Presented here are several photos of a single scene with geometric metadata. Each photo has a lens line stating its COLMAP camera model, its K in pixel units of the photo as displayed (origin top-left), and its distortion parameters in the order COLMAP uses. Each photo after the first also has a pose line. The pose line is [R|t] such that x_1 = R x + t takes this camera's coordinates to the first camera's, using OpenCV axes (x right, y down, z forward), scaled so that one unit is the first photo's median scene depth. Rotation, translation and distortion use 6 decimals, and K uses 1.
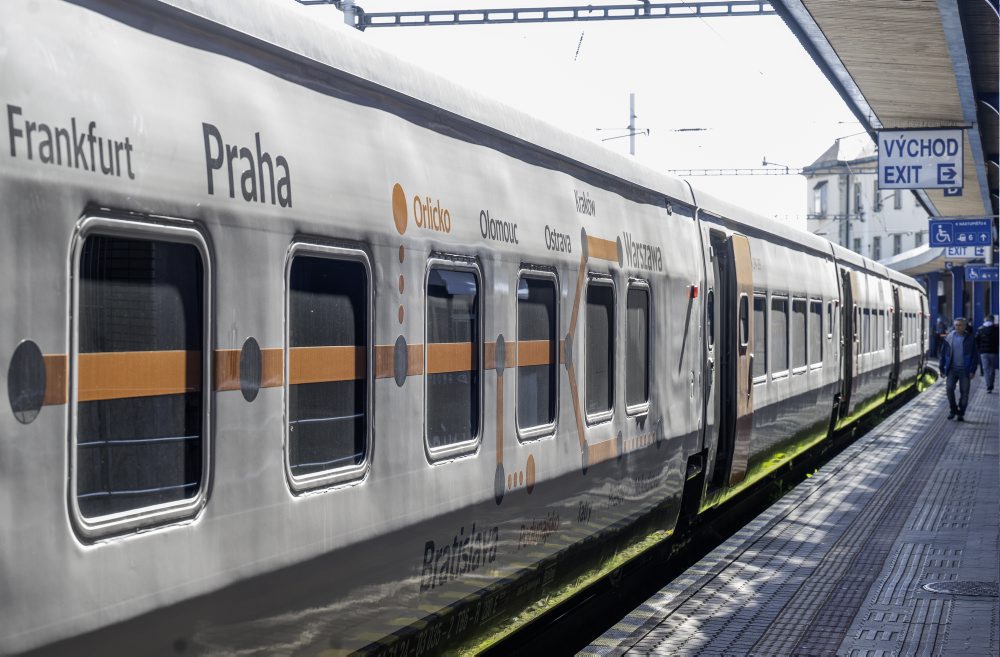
lens RADIAL K [[2073.4, 0, 500.0], [0, 2073.4, 328.5], [0, 0, 1]] dist [-0.010257, -0.022411]
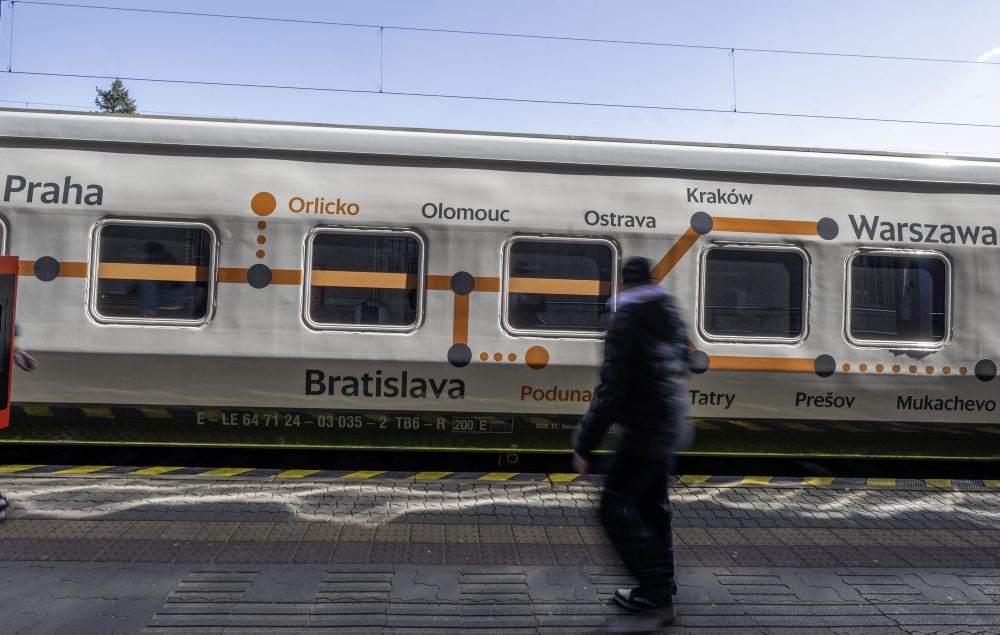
lens RADIAL K [[271.4, 0, 500.0], [0, 271.4, 265.2], [0, 0, 1]] dist [-0.004662, -0.000003]
pose [[0.267986, -0.004156, -0.963414, 0.265872], [-0.038246, 0.999157, -0.014949, -0.000529], [0.962663, 0.040853, 0.267601, 1.104053]]
